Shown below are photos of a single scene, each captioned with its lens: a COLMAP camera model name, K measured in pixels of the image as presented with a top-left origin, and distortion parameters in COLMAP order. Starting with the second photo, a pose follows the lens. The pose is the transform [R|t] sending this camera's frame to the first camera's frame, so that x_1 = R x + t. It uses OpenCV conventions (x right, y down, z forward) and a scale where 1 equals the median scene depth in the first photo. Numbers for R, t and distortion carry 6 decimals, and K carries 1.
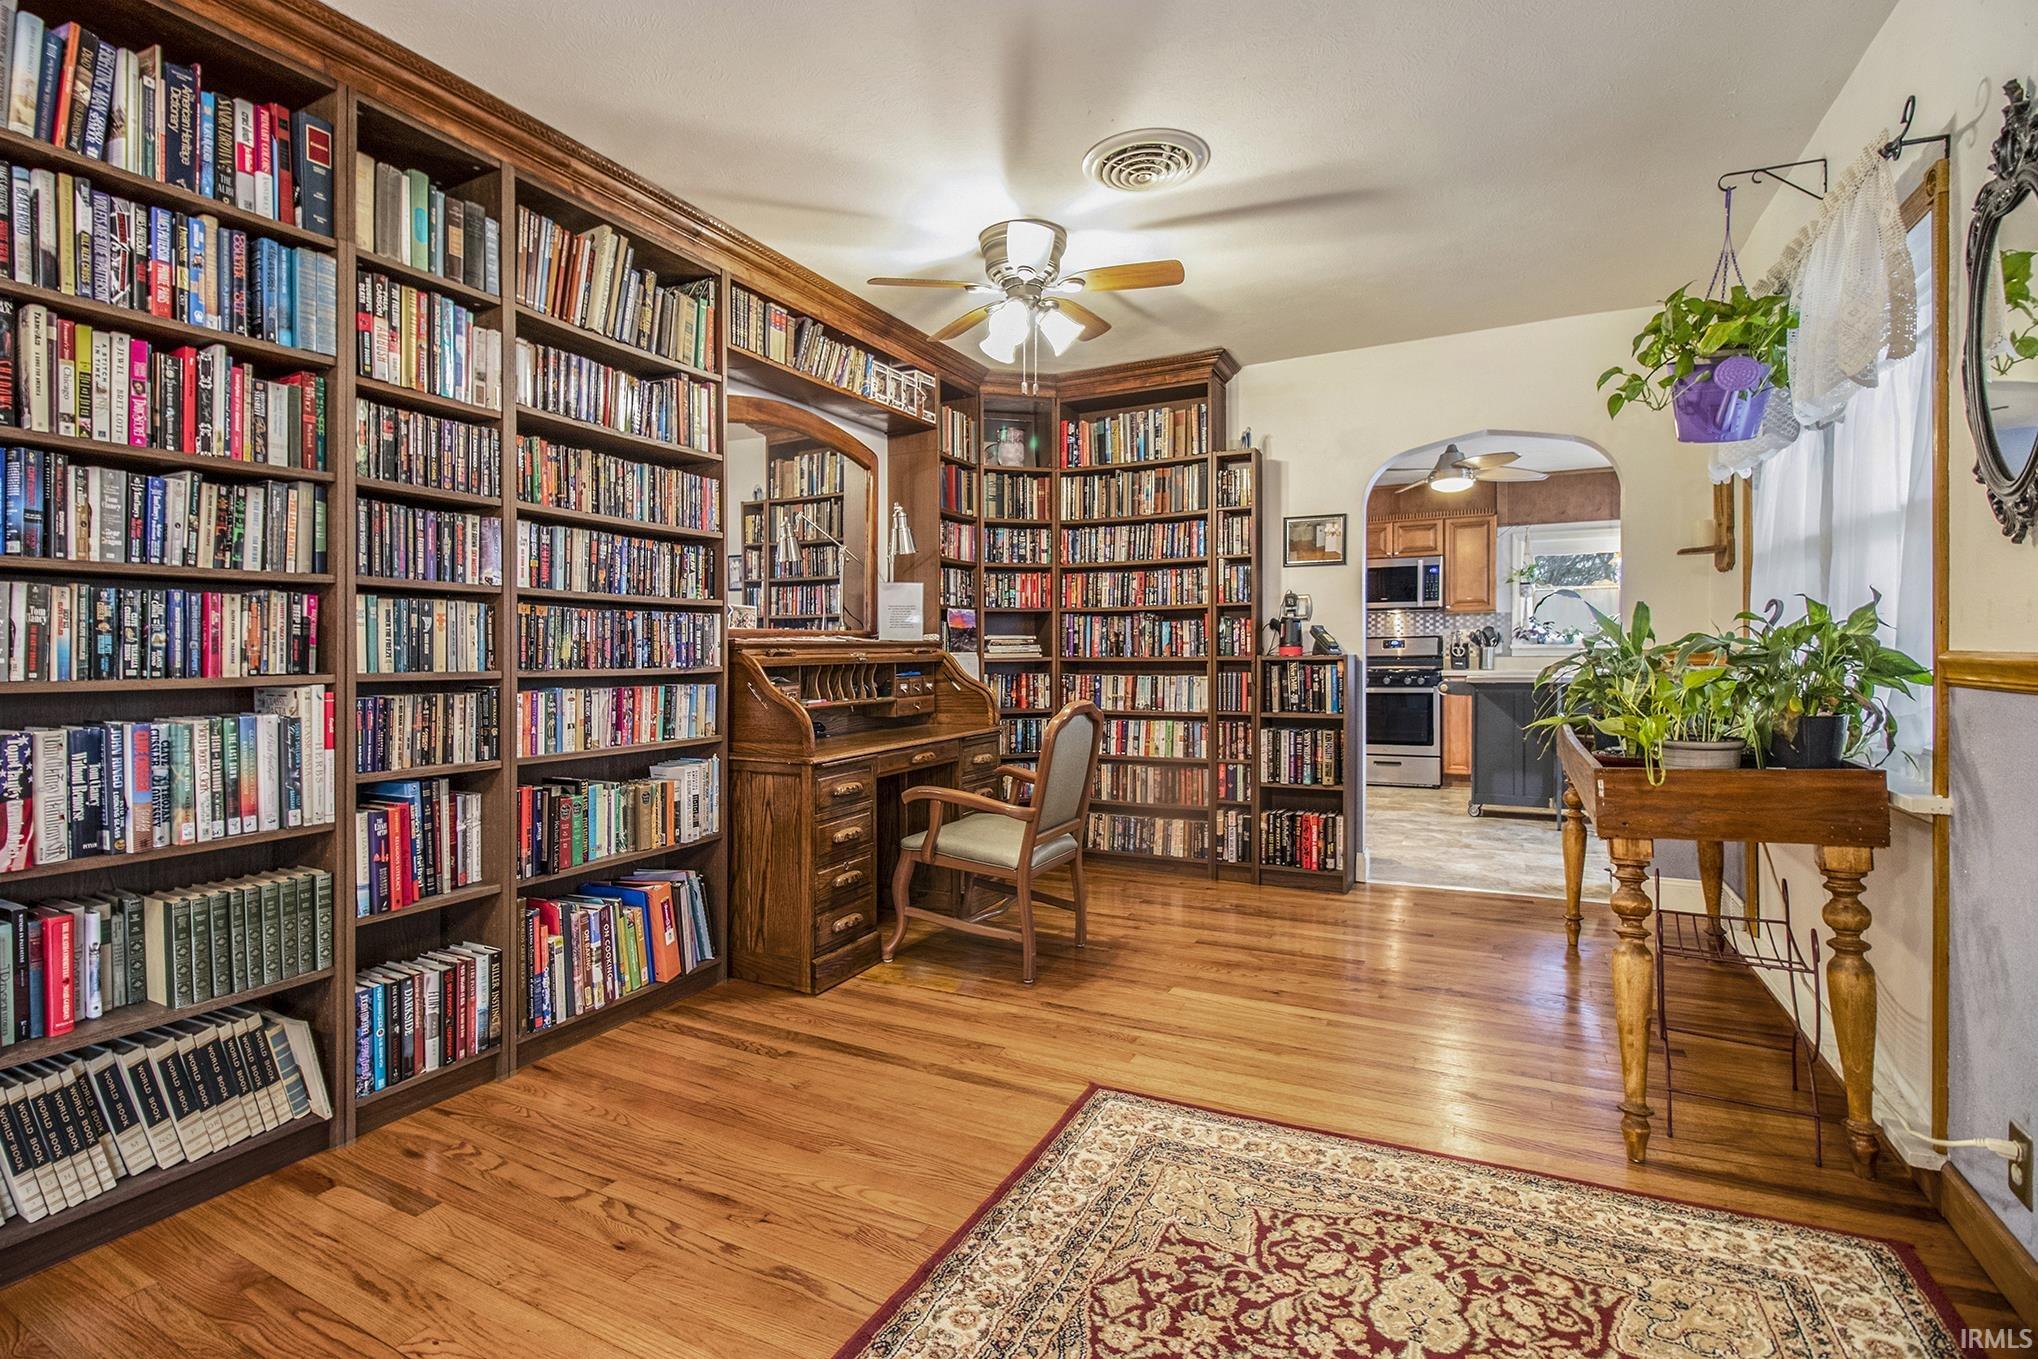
lens RADIAL K [[962.7, 0, 968.7], [0, 962.7, 684.3], [0, 0, 1]] dist [0.000771, -0.000074]
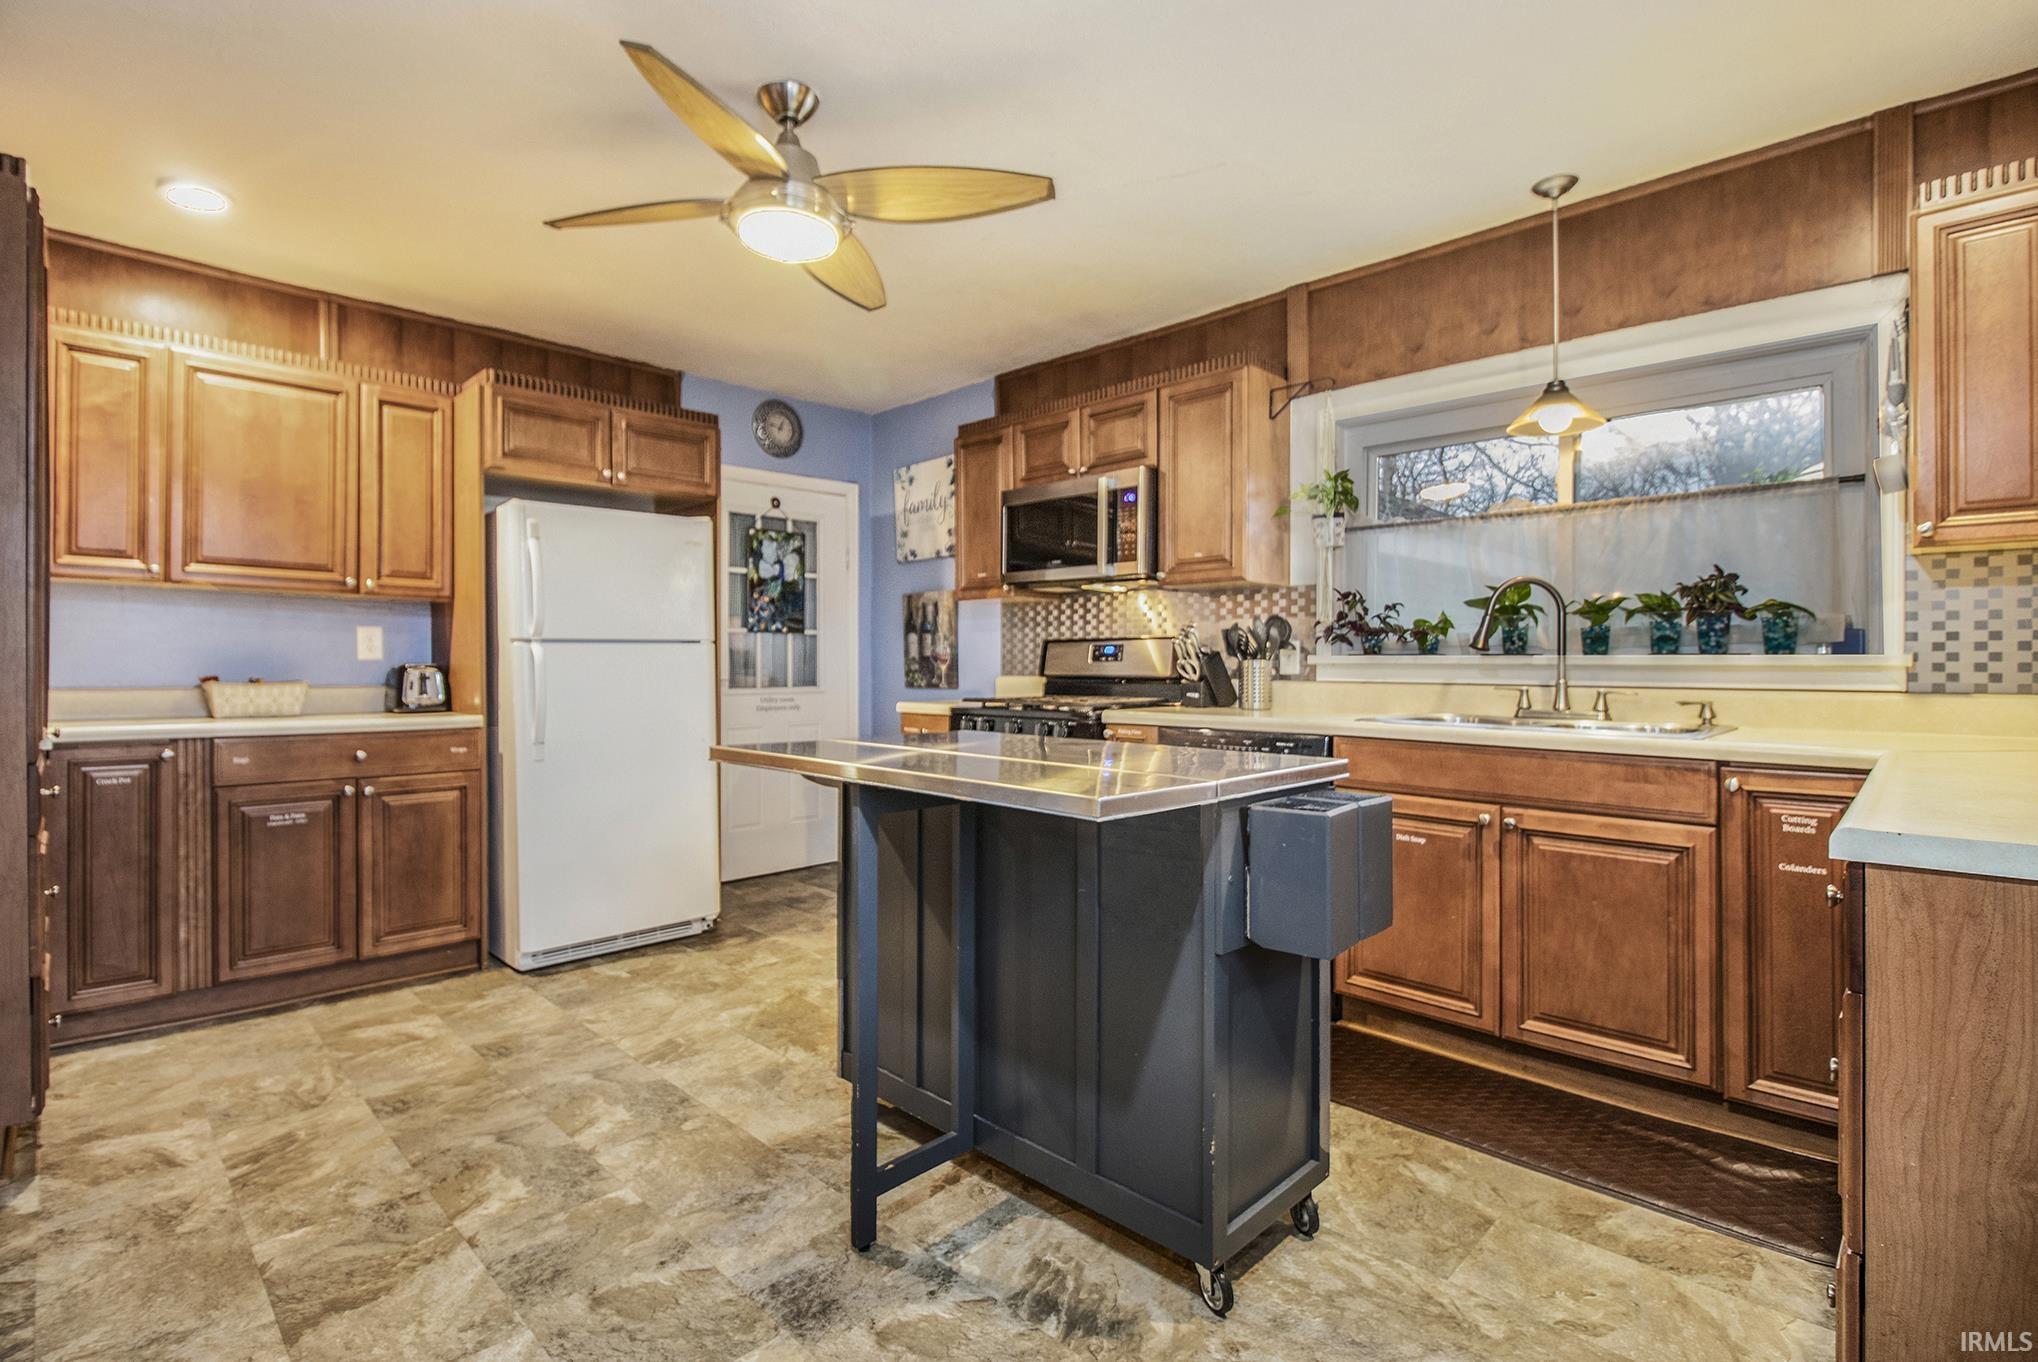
lens RADIAL K [[954.5, 0, 1024.9], [0, 954.5, 670.0], [0, 0, 1]] dist [-0.023203, -0.000942]
pose [[0.964429, 0.011790, -0.264079, 0.915900], [-0.018888, 0.999525, -0.024356, -0.034261], [0.263667, 0.028477, 0.964193, 0.874553]]
